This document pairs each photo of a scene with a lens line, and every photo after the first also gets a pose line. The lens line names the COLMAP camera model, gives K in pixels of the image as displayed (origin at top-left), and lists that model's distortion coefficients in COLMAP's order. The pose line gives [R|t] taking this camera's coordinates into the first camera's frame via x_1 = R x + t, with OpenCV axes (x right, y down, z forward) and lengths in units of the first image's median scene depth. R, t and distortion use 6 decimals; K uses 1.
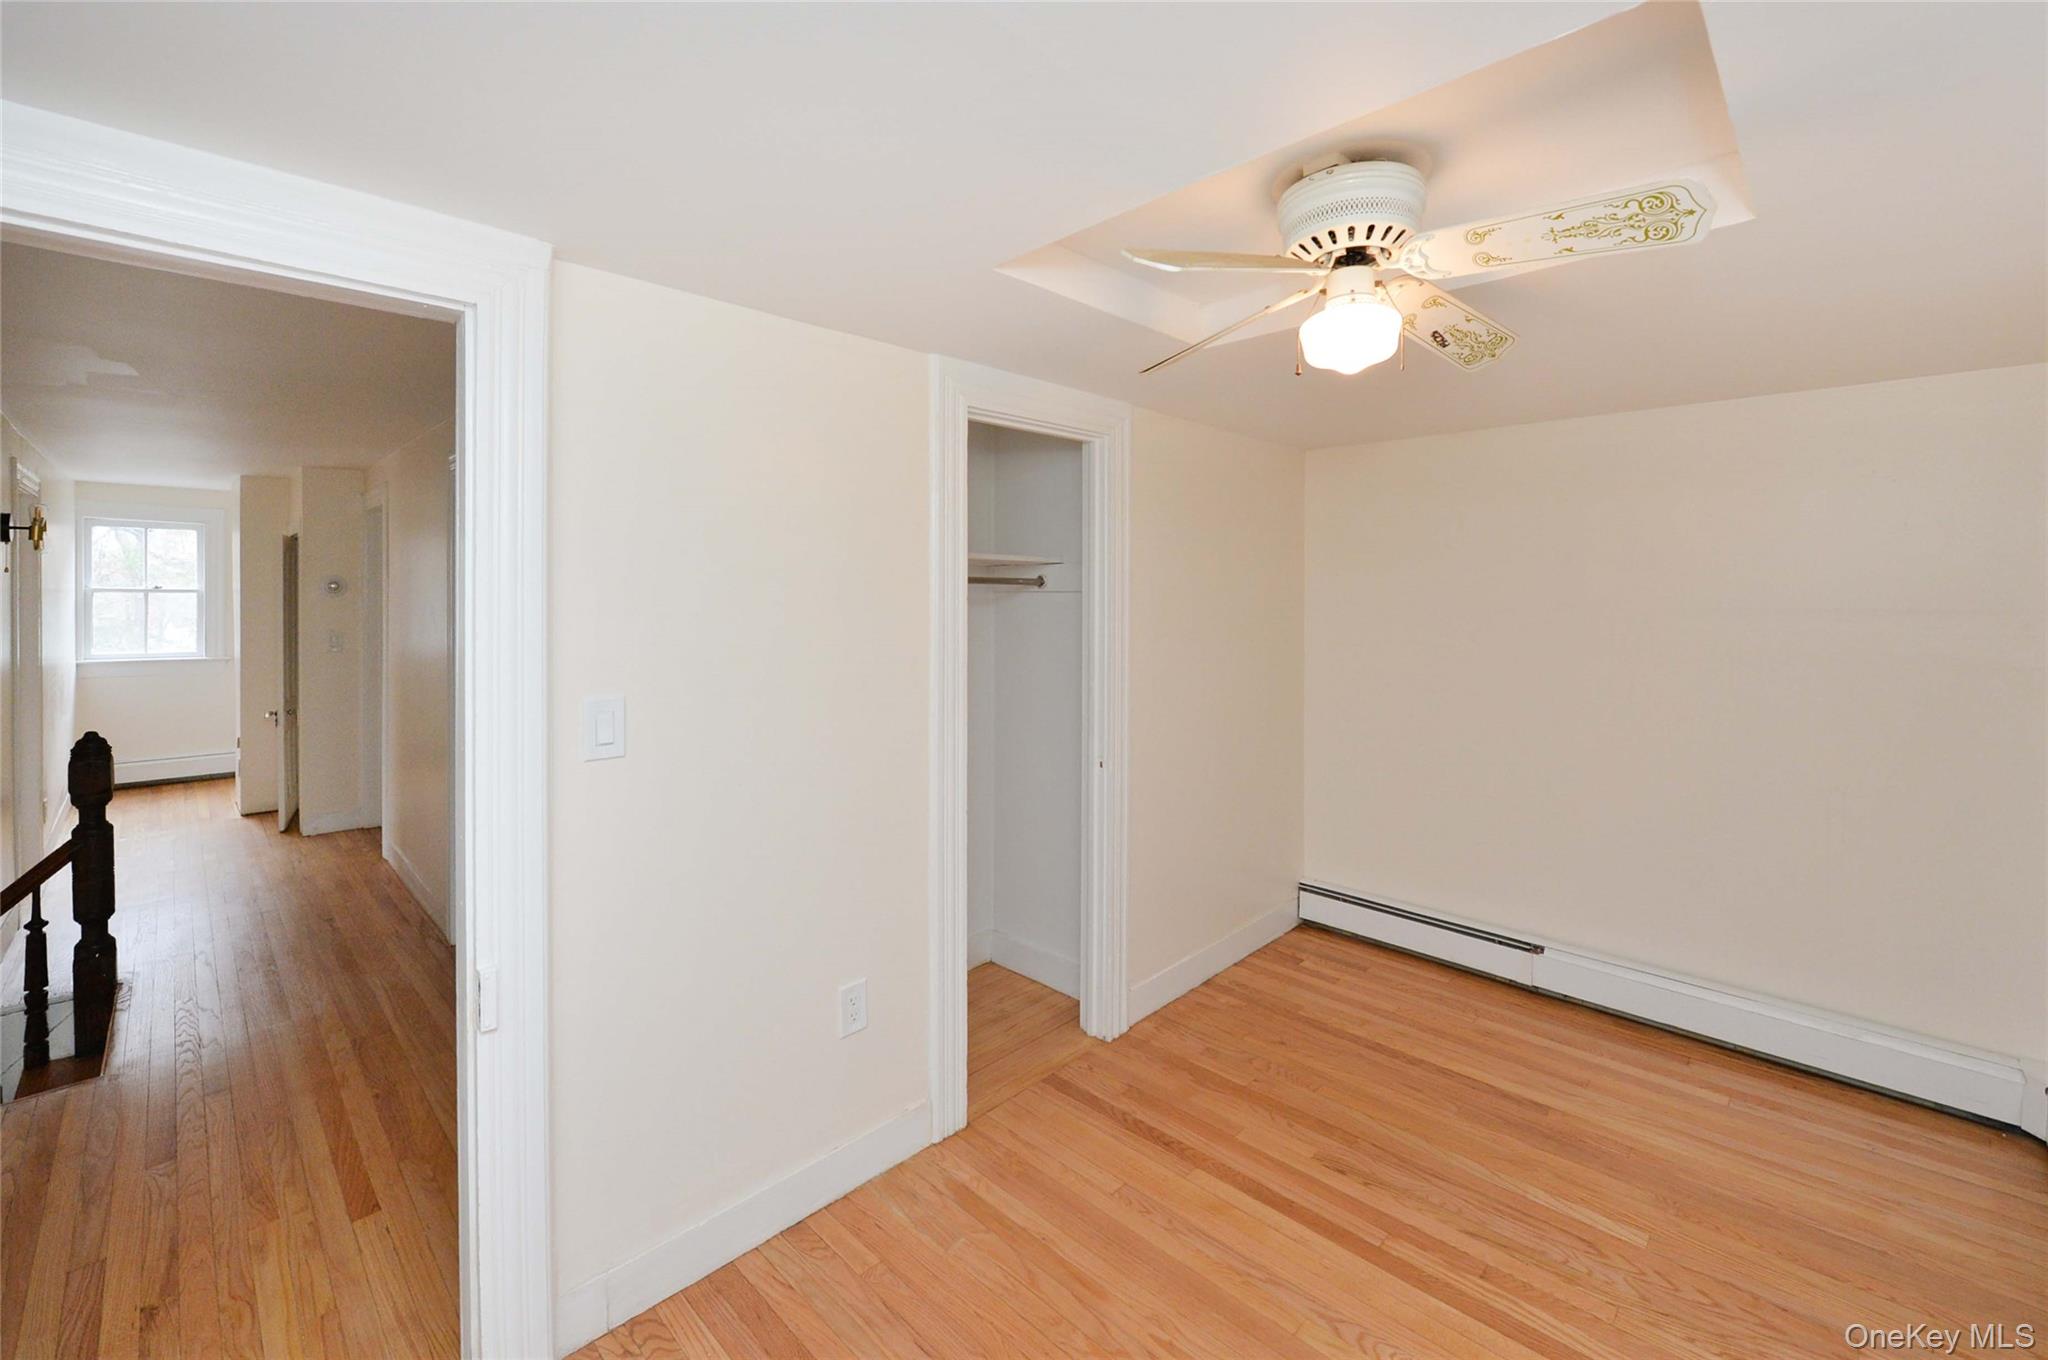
lens RADIAL K [[846.3, 0, 1043.2], [0, 846.3, 613.3], [0, 0, 1]] dist [-0.006129, 0.000115]
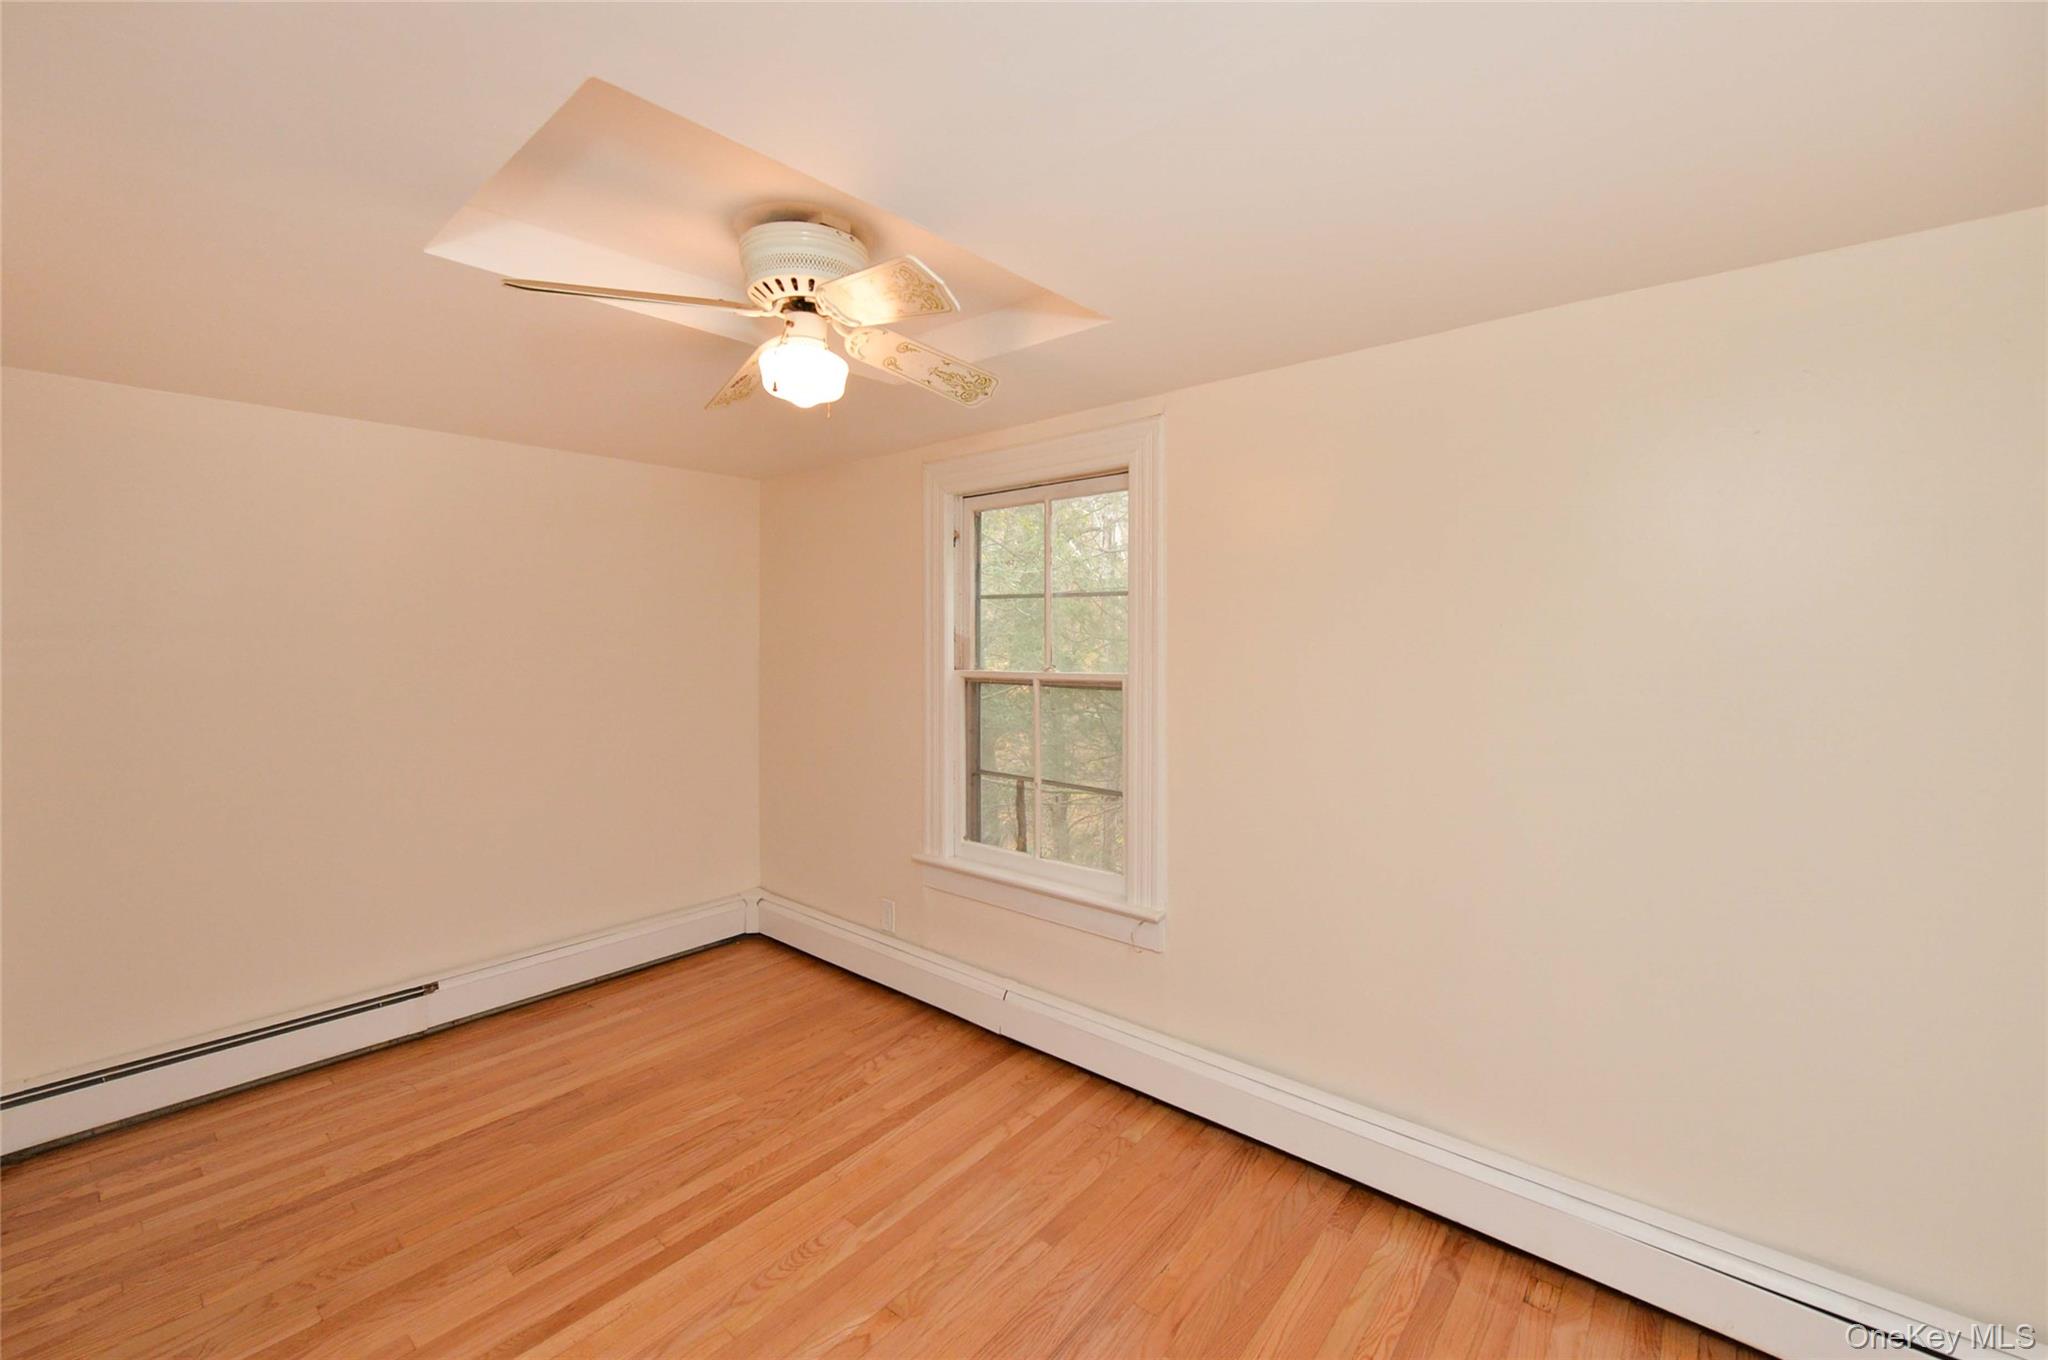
lens RADIAL K [[846.3, 0, 1024.2], [0, 846.3, 674.0], [0, 0, 1]] dist [-0.006129, 0.000115]
pose [[-0.058772, -0.063755, 0.996233, -0.463093], [0.023464, 0.997595, 0.065226, -0.001770], [-0.997996, 0.027209, -0.057135, 0.462330]]
